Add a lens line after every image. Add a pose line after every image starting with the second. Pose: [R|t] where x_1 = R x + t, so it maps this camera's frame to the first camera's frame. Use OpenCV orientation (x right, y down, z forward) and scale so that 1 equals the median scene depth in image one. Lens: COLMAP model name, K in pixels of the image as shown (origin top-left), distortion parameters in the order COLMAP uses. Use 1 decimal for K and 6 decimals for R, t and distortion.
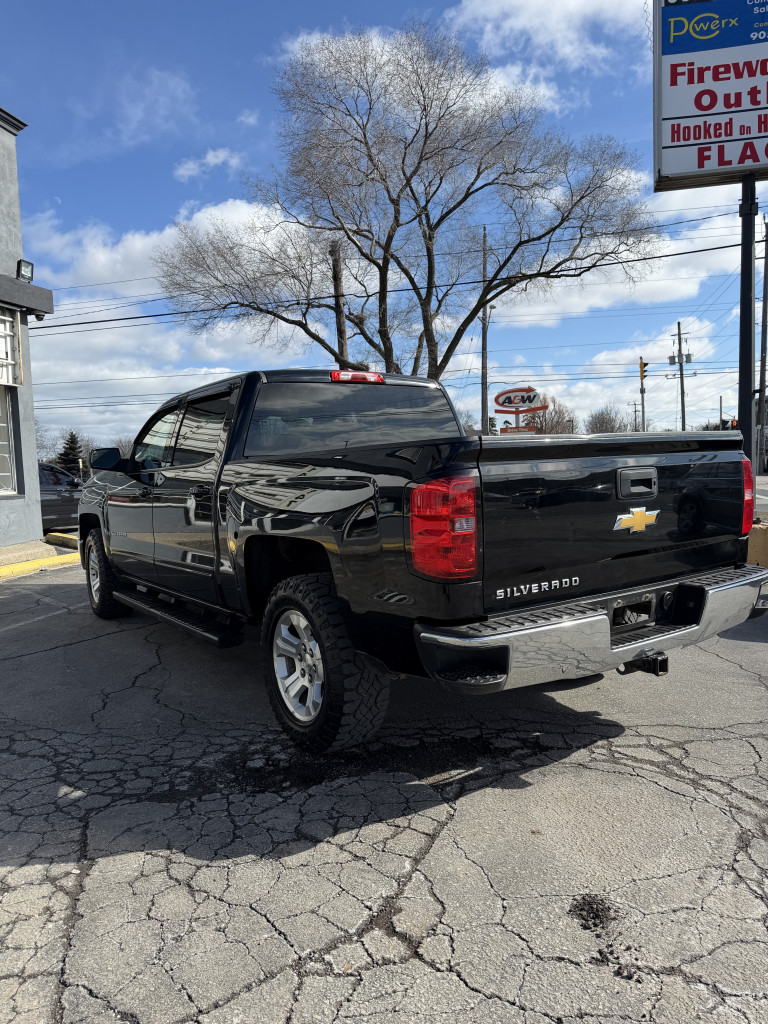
lens RADIAL K [[718.4, 0, 375.2], [0, 718.4, 517.1], [0, 0, 1]] dist [0.027170, -0.030647]
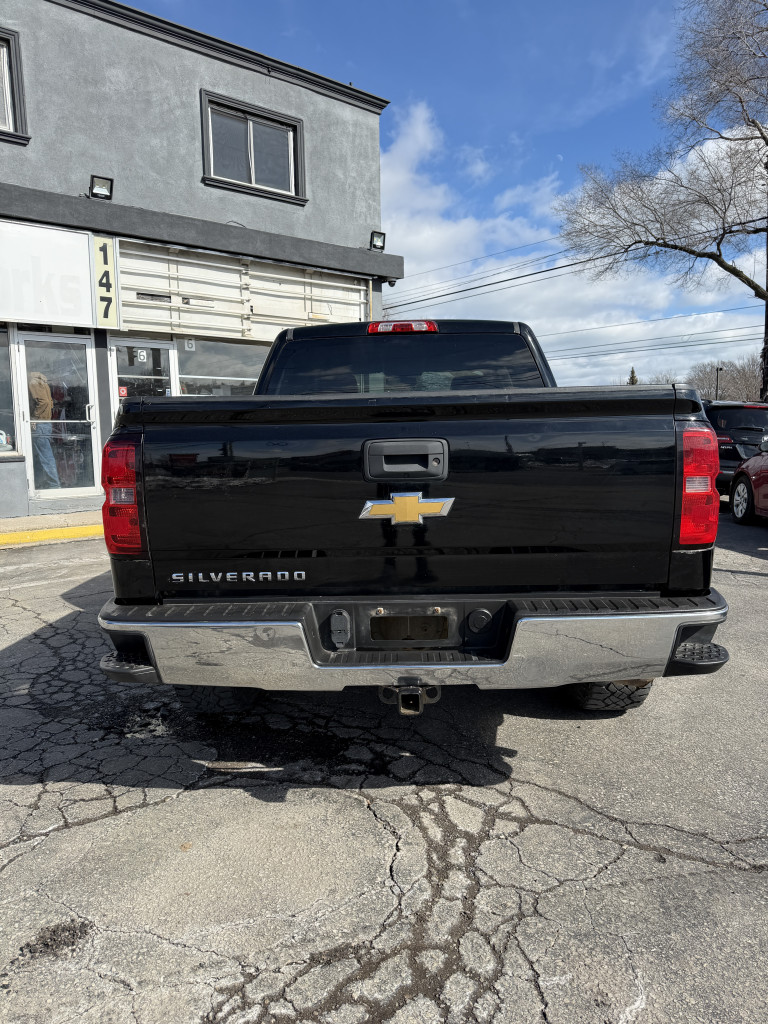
lens RADIAL K [[718.4, 0, 408.3], [0, 718.4, 525.9], [0, 0, 1]] dist [0.027170, -0.030647]
pose [[0.809255, 0.097015, -0.579391, 0.704915], [-0.052542, 0.994270, 0.093097, -0.041804], [0.585103, -0.044896, 0.809715, 0.347706]]
